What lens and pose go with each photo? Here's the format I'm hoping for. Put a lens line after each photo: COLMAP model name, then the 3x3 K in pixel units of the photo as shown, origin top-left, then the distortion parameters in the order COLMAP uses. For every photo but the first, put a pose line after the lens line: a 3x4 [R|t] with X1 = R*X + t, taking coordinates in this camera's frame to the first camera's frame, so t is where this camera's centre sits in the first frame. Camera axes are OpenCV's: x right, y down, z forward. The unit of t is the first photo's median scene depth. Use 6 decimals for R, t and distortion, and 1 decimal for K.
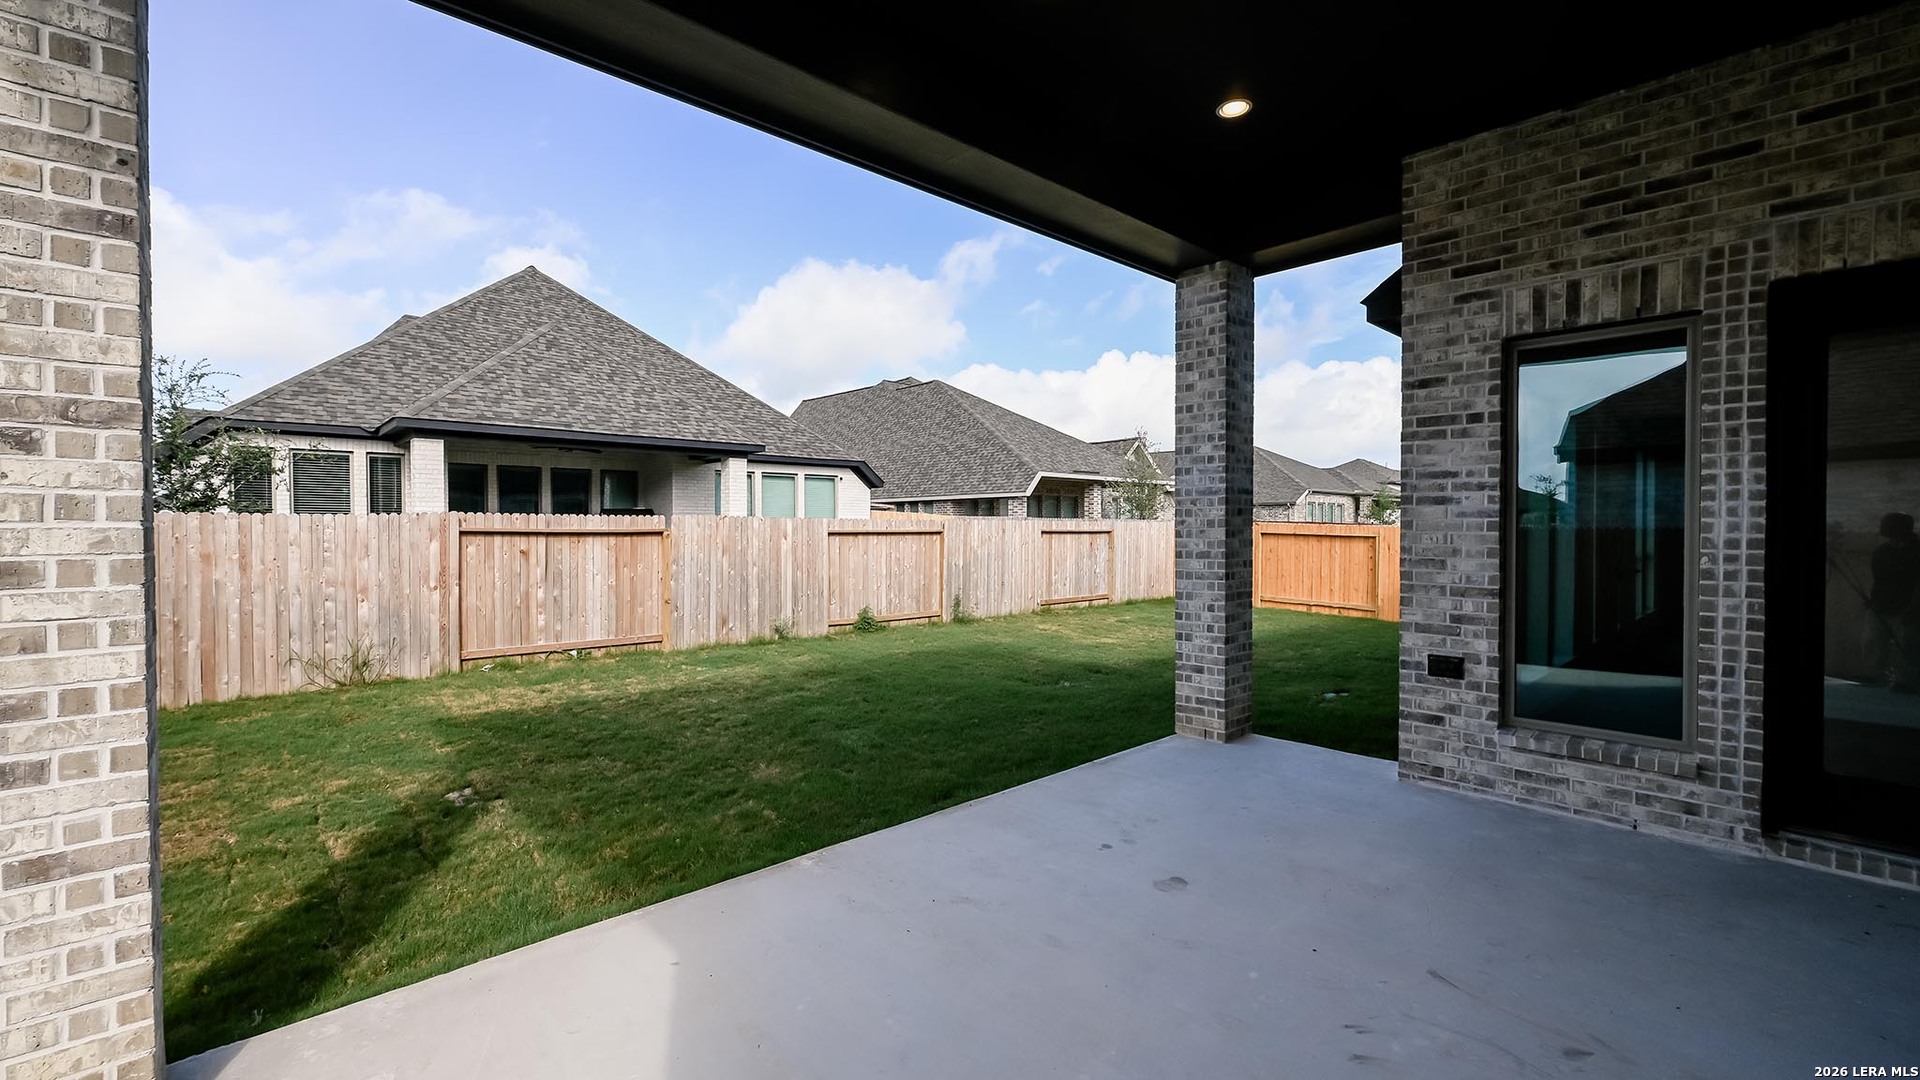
lens RADIAL K [[794.5, 0, 965.1], [0, 794.5, 532.7], [0, 0, 1]] dist [-0.000275, 0.000030]
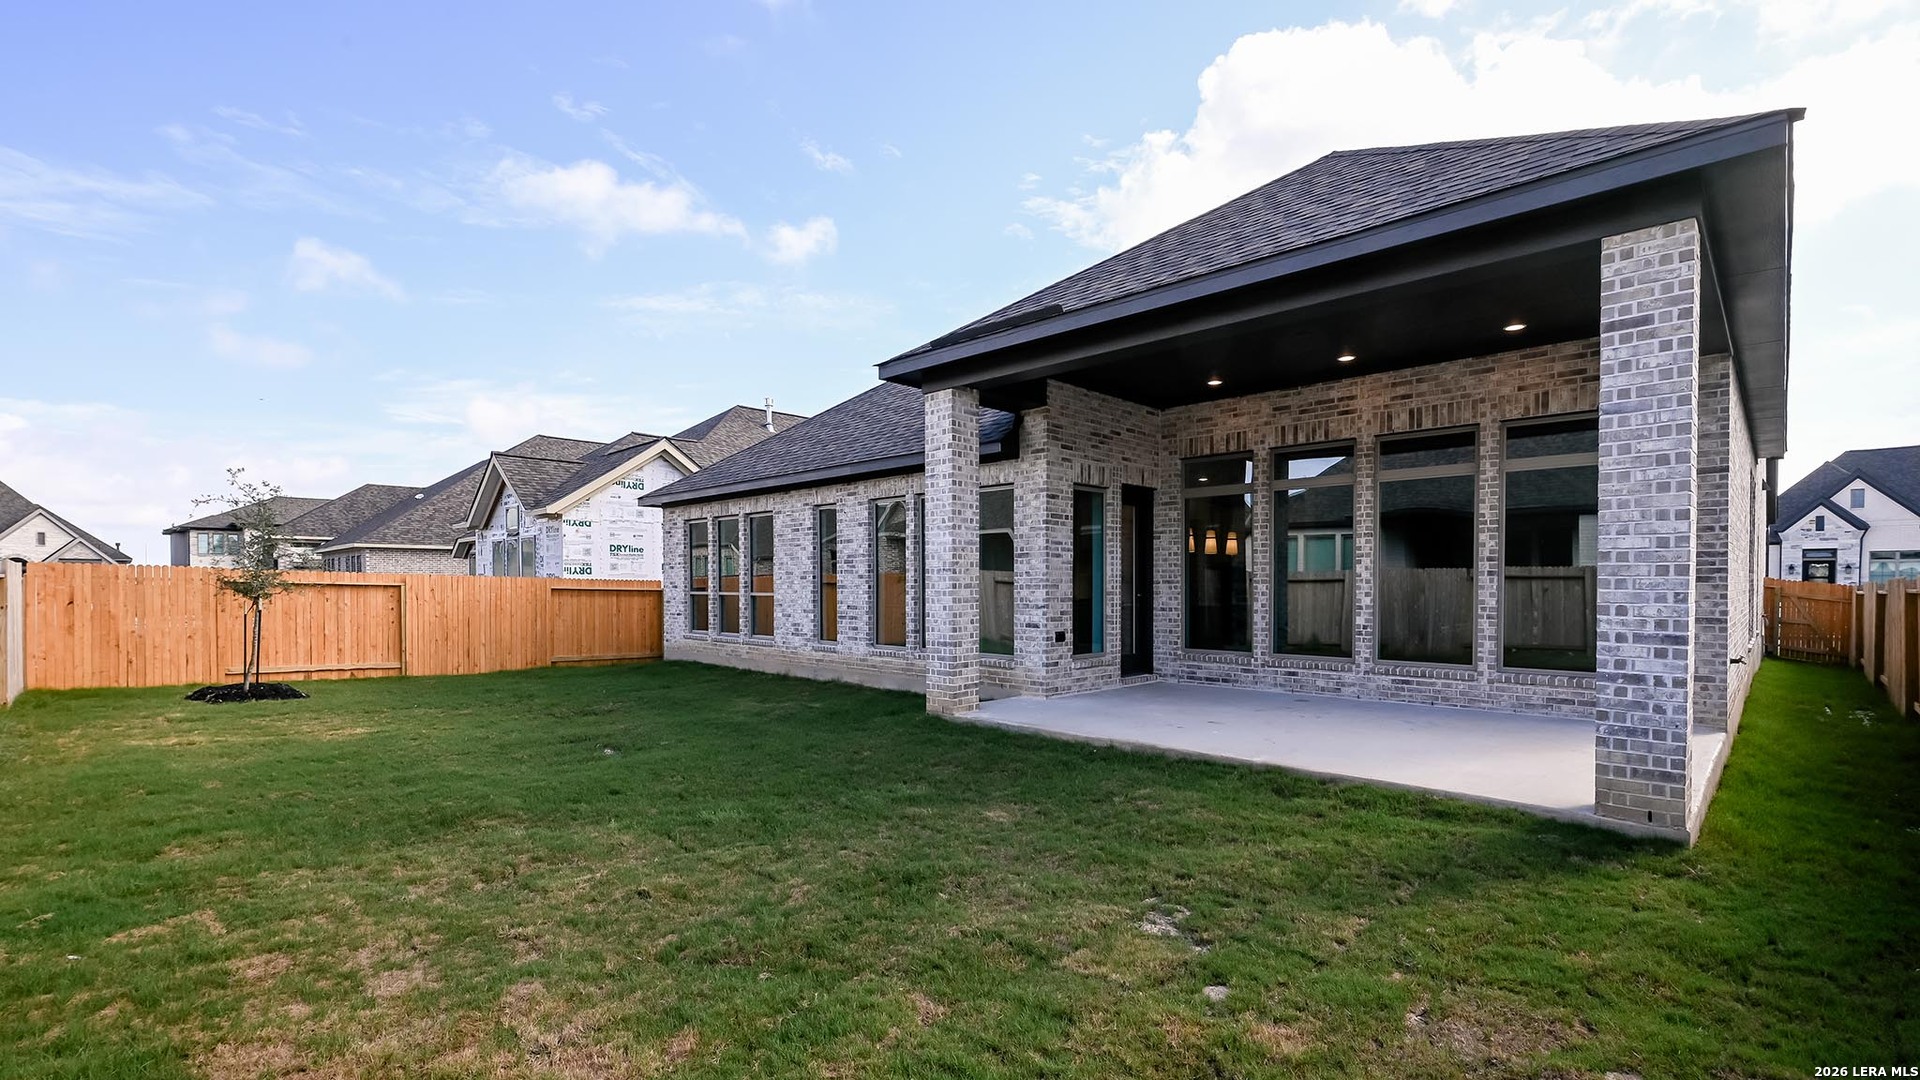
lens RADIAL K [[849.5, 0, 942.7], [0, 849.5, 593.1], [0, 0, 1]] dist [-0.018106, -0.000222]
pose [[-0.035713, -0.008534, 0.999326, -1.558464], [0.008903, 0.999921, 0.008858, 0.033550], [-0.999322, 0.009213, -0.035635, 1.366981]]
